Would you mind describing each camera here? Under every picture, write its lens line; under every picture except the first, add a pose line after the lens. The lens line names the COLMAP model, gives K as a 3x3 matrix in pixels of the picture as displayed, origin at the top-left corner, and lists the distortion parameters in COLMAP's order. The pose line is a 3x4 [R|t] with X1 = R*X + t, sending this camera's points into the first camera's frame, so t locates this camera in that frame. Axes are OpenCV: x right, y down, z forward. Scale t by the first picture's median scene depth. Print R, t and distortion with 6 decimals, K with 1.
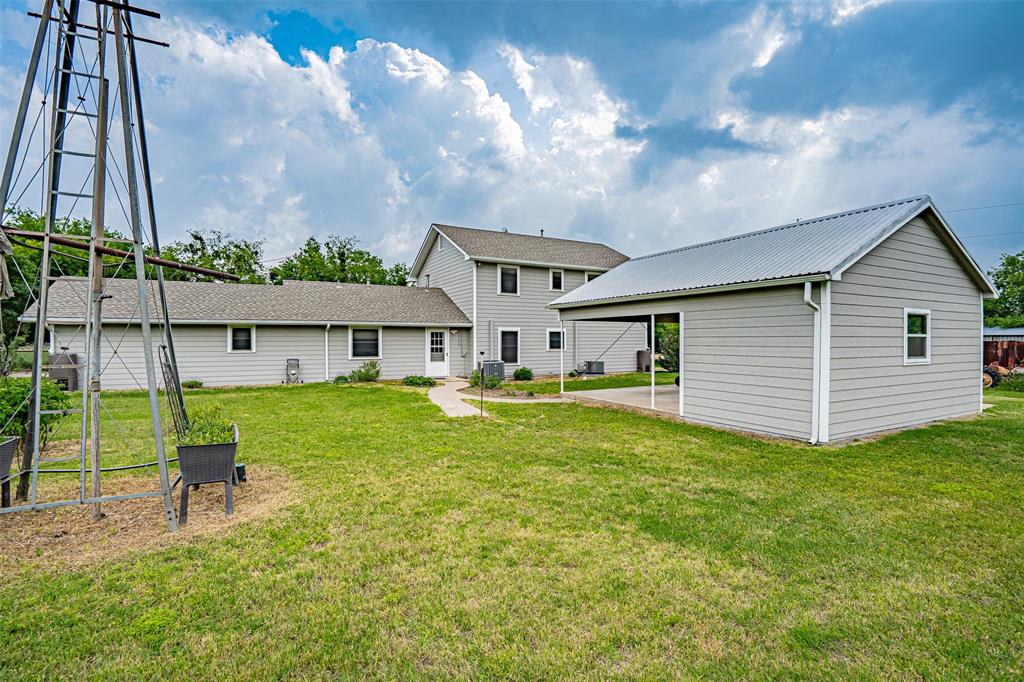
lens RADIAL K [[472.7, 0, 512.0], [0, 472.7, 341.0], [0, 0, 1]] dist [-0.057205, 0.020875]
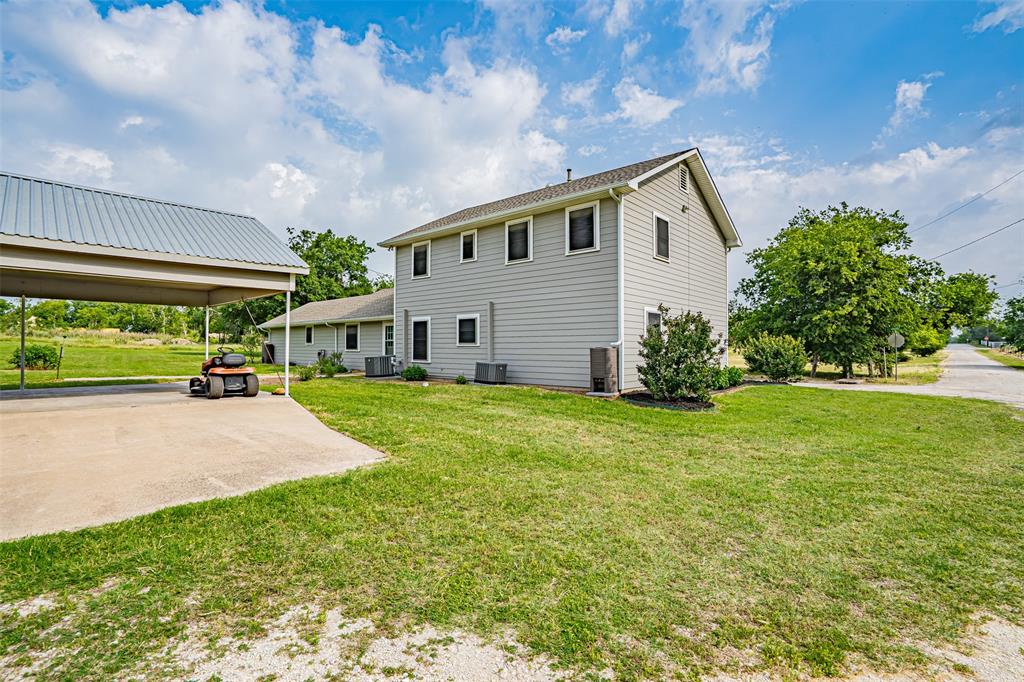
lens RADIAL K [[475.0, 0, 512.0], [0, 475.0, 341.0], [0, 0, 1]] dist [-0.028612, 0.000795]
pose [[0.348572, -0.010139, -0.937227, 0.858454], [-0.005802, 0.999899, -0.012975, 0.024215], [0.937264, 0.009961, 0.348478, 0.892329]]
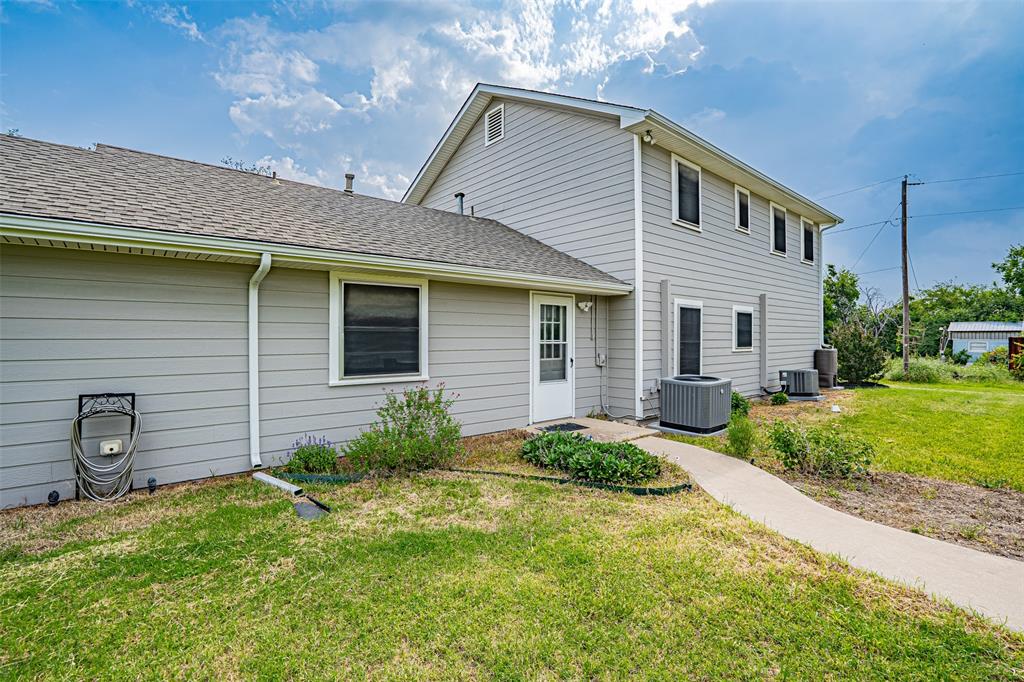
lens RADIAL K [[472.7, 0, 512.0], [0, 472.7, 341.0], [0, 0, 1]] dist [-0.057205, 0.020875]
pose [[0.977502, -0.000398, 0.210925, -0.272063], [-0.000296, 0.999995, 0.003258, 0.009407], [-0.210925, -0.003247, 0.977497, 0.624901]]
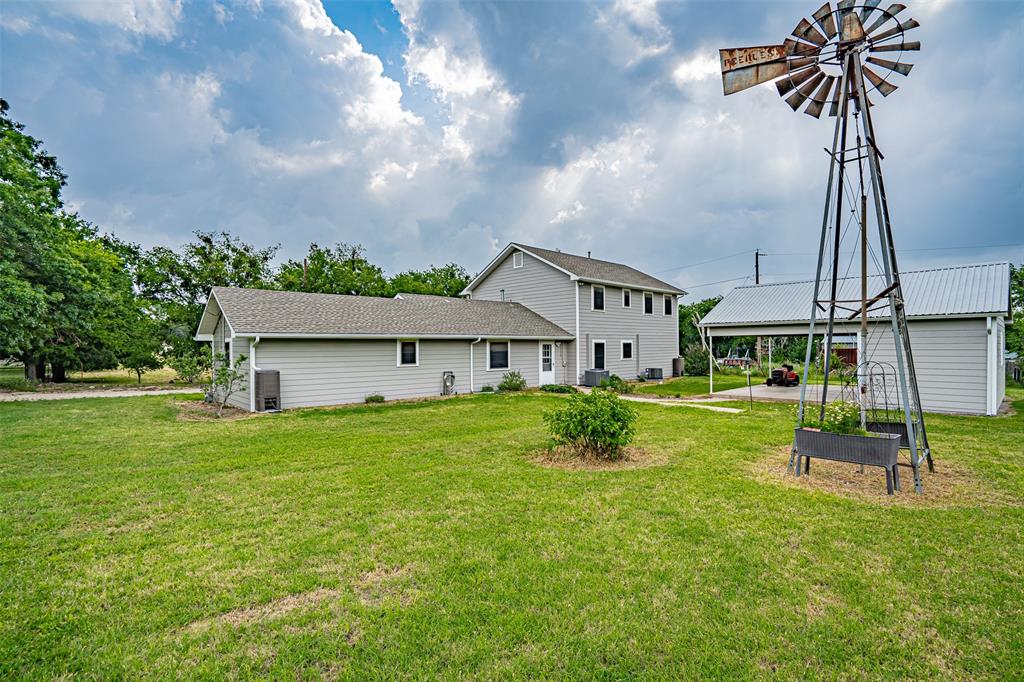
lens RADIAL K [[472.7, 0, 512.0], [0, 472.7, 341.0], [0, 0, 1]] dist [-0.057205, 0.020875]
pose [[0.967018, -0.003877, 0.254679, -0.514780], [0.007924, 0.999858, -0.014870, -0.010829], [-0.254585, 0.016398, 0.966911, -0.043793]]
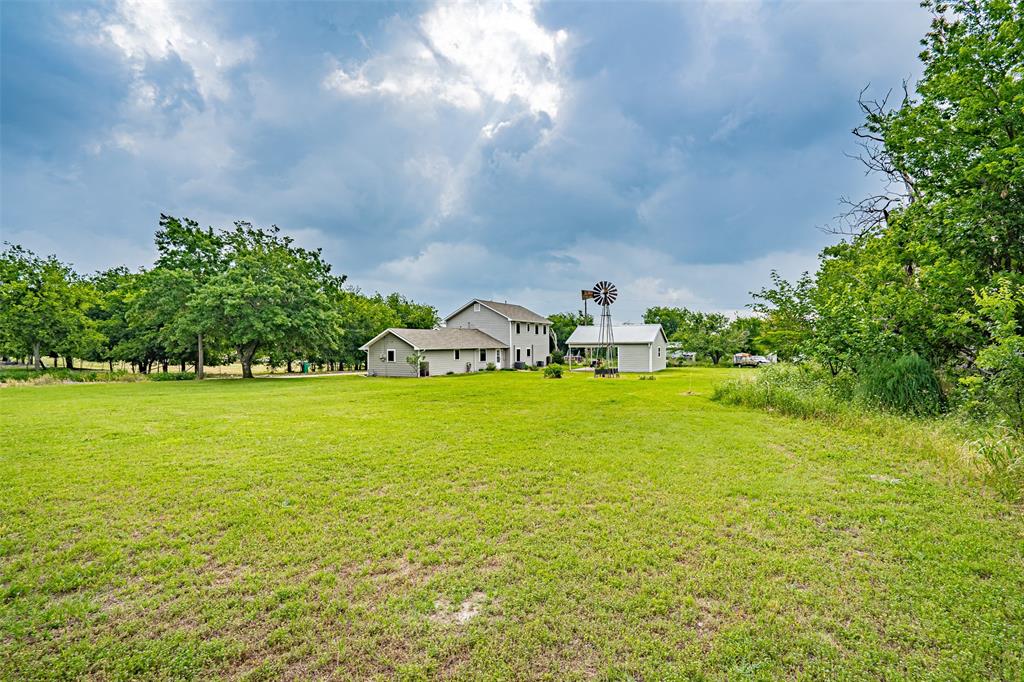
lens RADIAL K [[475.0, 0, 512.0], [0, 475.0, 341.0], [0, 0, 1]] dist [-0.028612, 0.000795]
pose [[0.828763, -0.000721, 0.559599, -1.440270], [0.007723, 0.999919, -0.010150, -0.040467], [-0.559546, 0.012734, 0.828702, -1.028492]]
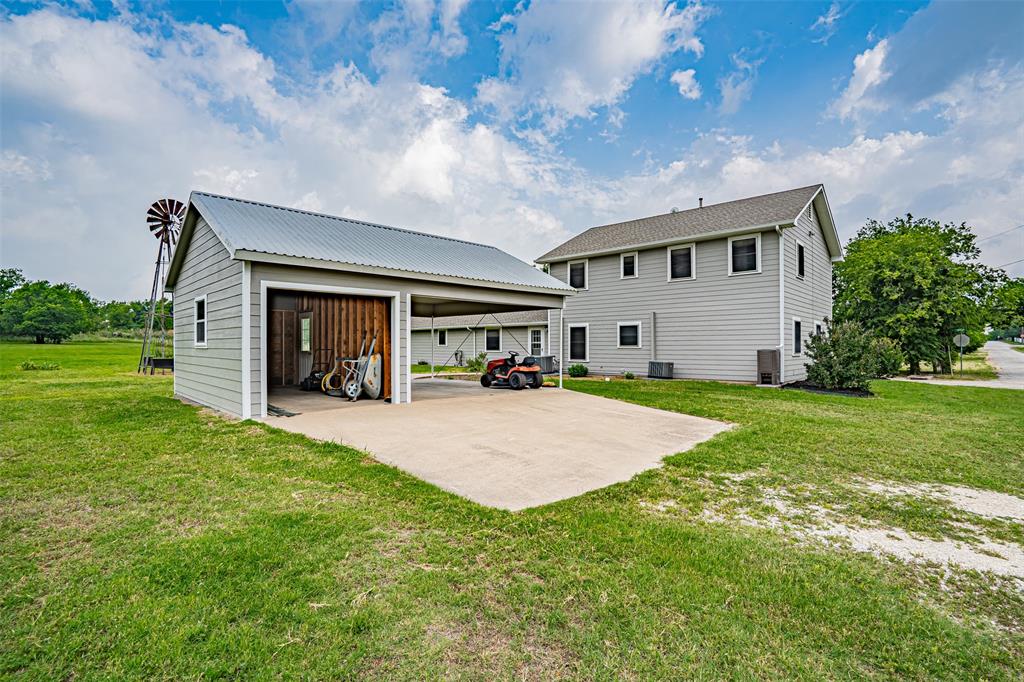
lens RADIAL K [[472.7, 0, 512.0], [0, 472.7, 341.0], [0, 0, 1]] dist [-0.057205, 0.020875]
pose [[0.310676, -0.008119, -0.950481, 0.918549], [-0.002717, 0.999952, -0.009430, 0.018281], [0.950512, 0.005512, 0.310639, 0.584836]]
